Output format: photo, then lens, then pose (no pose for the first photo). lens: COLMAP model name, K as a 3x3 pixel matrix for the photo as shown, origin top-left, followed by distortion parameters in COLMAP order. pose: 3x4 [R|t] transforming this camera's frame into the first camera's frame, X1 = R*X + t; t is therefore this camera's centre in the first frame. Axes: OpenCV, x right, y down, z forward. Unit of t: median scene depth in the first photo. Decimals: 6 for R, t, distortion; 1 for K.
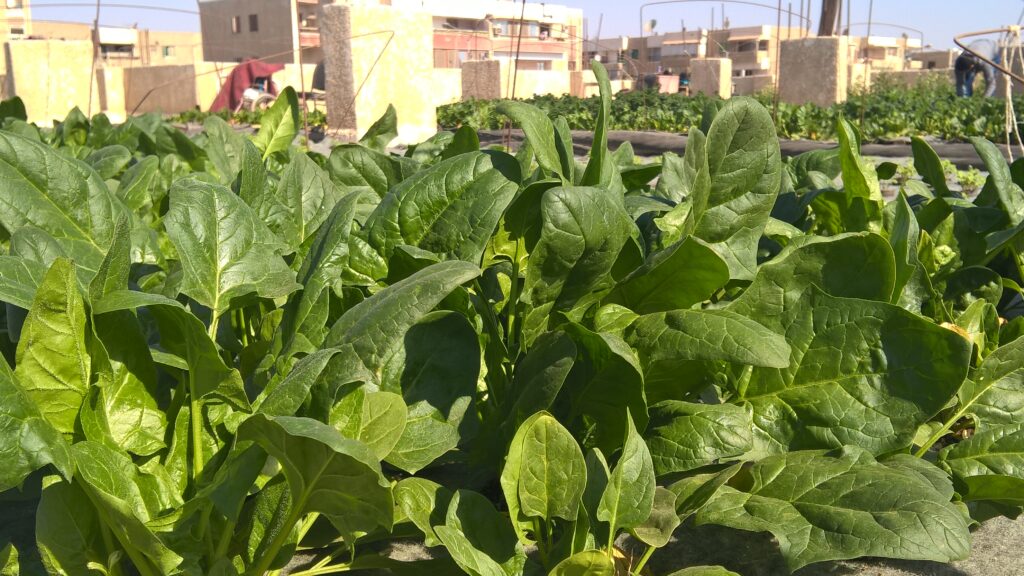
lens RADIAL K [[1025.4, 0, 512.0], [0, 1025.4, 288.0], [0, 0, 1]] dist [-0.002143, -0.035023]
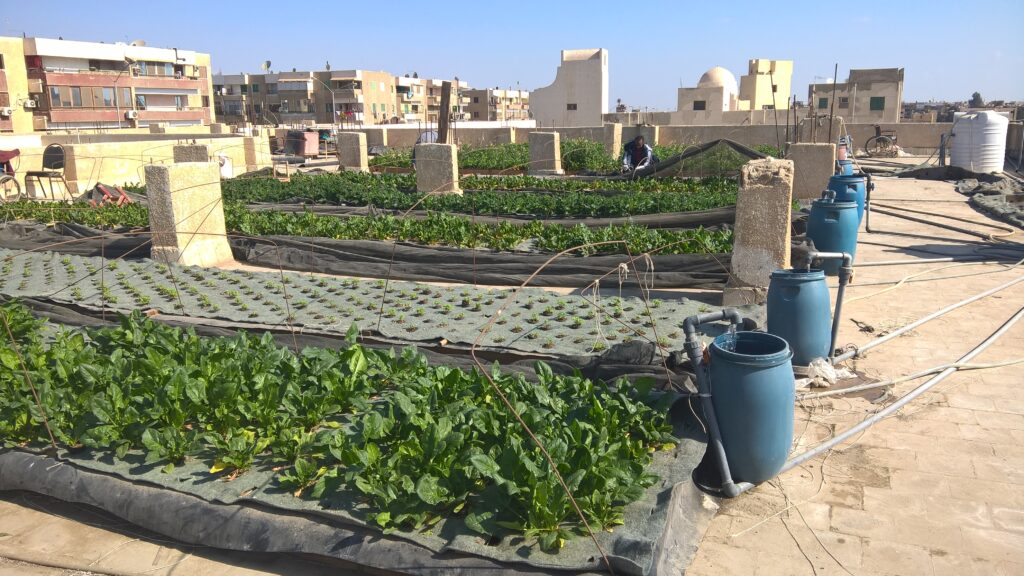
lens RADIAL K [[813.3, 0, 512.0], [0, 813.3, 288.0], [0, 0, 1]] dist [0.153804, -0.269072]
pose [[0.904922, -0.094638, 0.414921, -0.166447], [0.075548, 0.995199, 0.062224, -0.101616], [-0.418818, -0.024961, 0.907727, -0.239582]]
